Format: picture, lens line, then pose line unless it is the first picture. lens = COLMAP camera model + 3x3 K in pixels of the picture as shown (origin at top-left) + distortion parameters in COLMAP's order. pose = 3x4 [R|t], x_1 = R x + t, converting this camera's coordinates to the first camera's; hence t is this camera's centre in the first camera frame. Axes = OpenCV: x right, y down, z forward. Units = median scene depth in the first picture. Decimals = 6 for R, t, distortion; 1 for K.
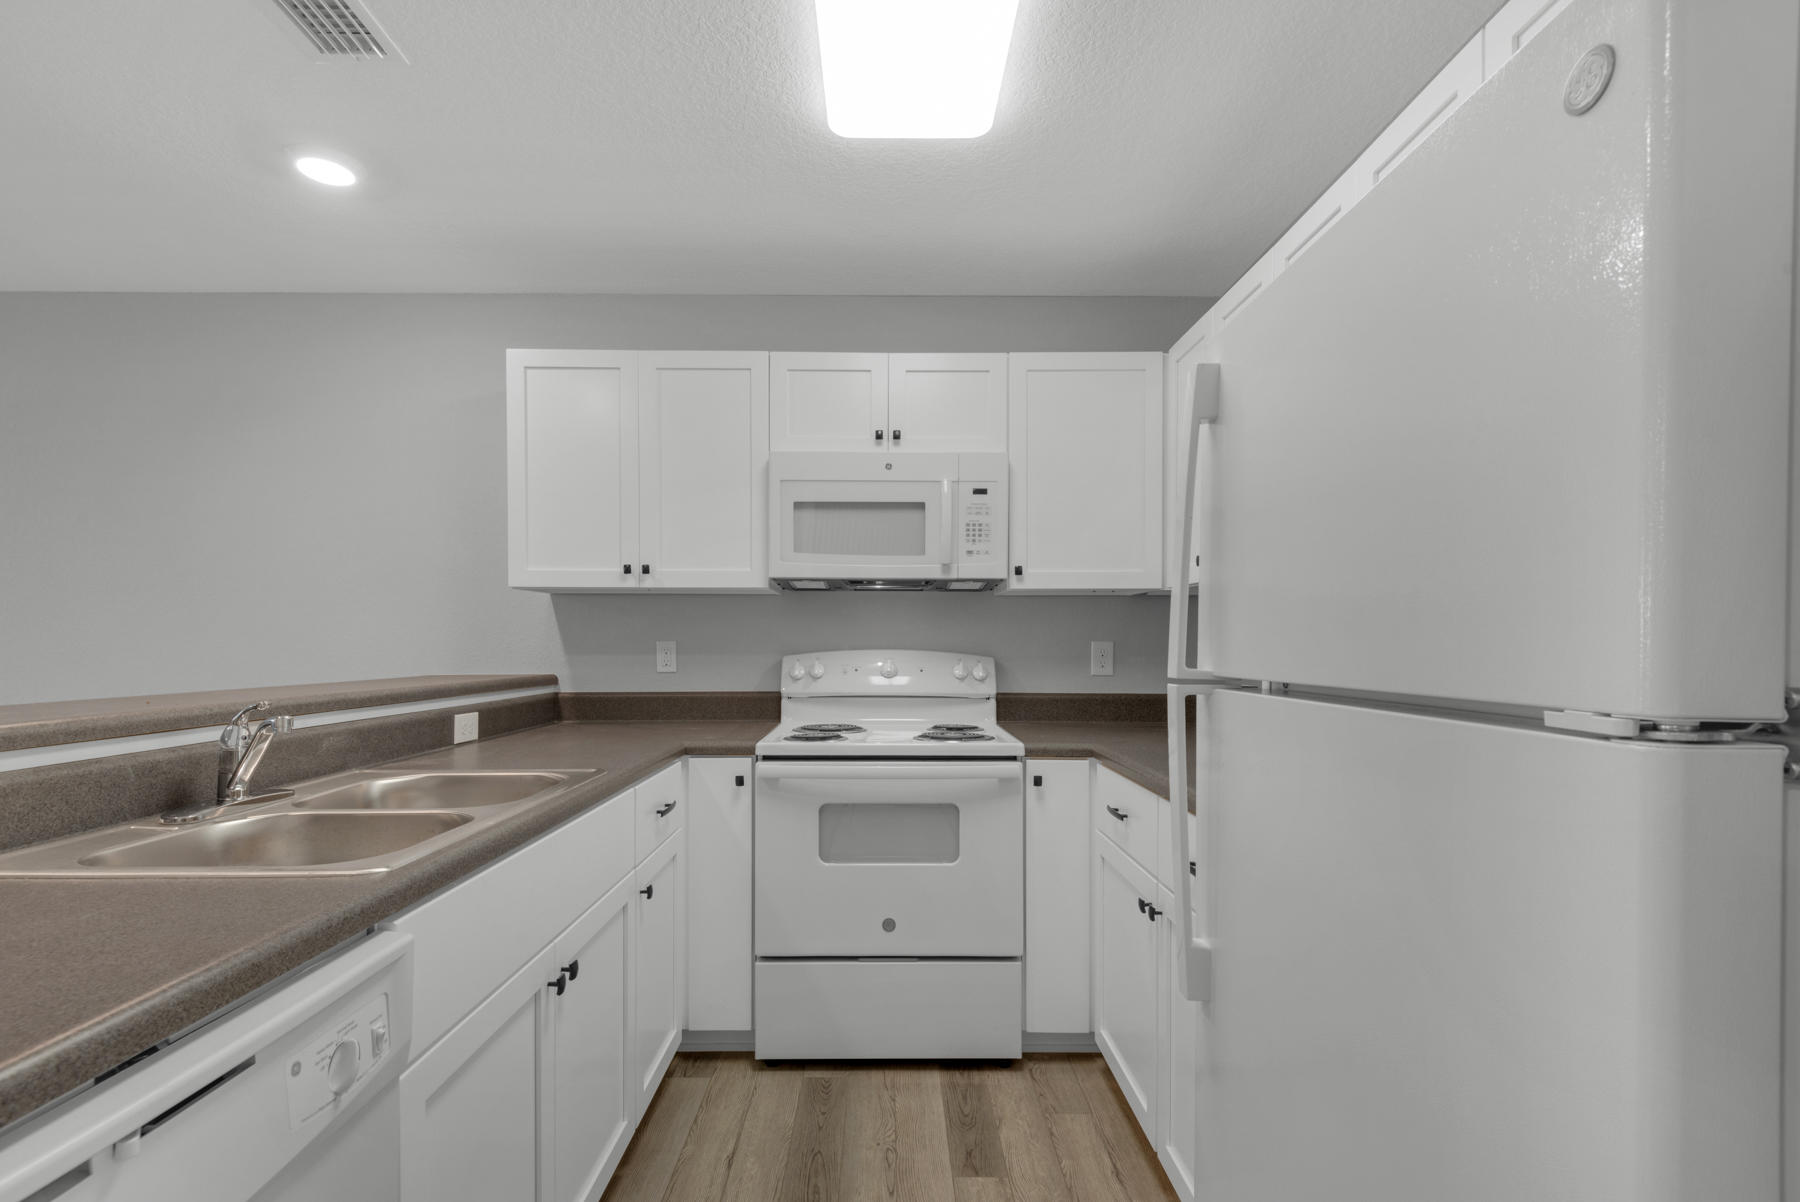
lens RADIAL K [[834.2, 0, 929.4], [0, 834.2, 630.6], [0, 0, 1]] dist [0.019448, -0.011440]
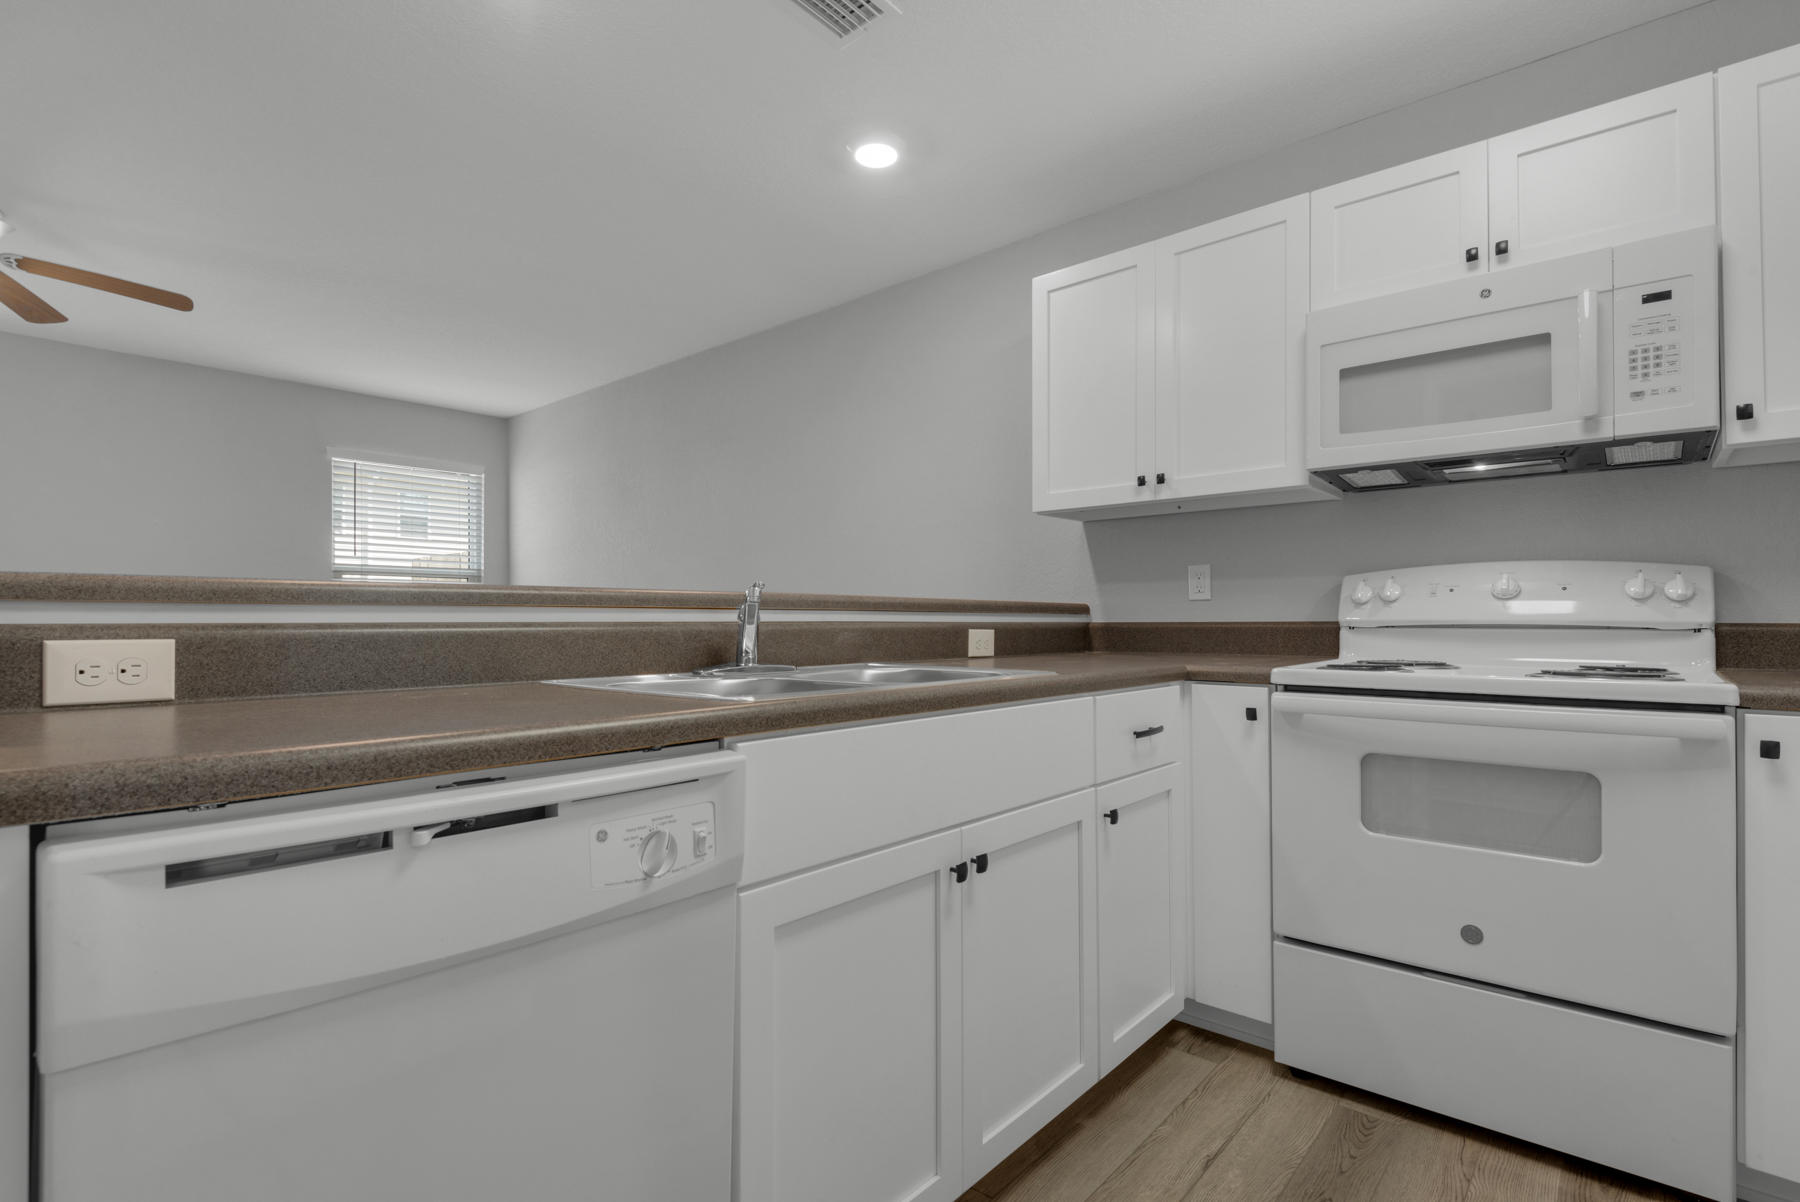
lens RADIAL K [[878.5, 0, 892.6], [0, 878.5, 606.6], [0, 0, 1]] dist [0.007900, -0.009981]
pose [[0.730736, -0.018110, -0.682420, 0.102568], [0.016678, 0.999823, -0.008675, 0.076646], [0.682456, -0.005042, 0.730909, 0.135431]]
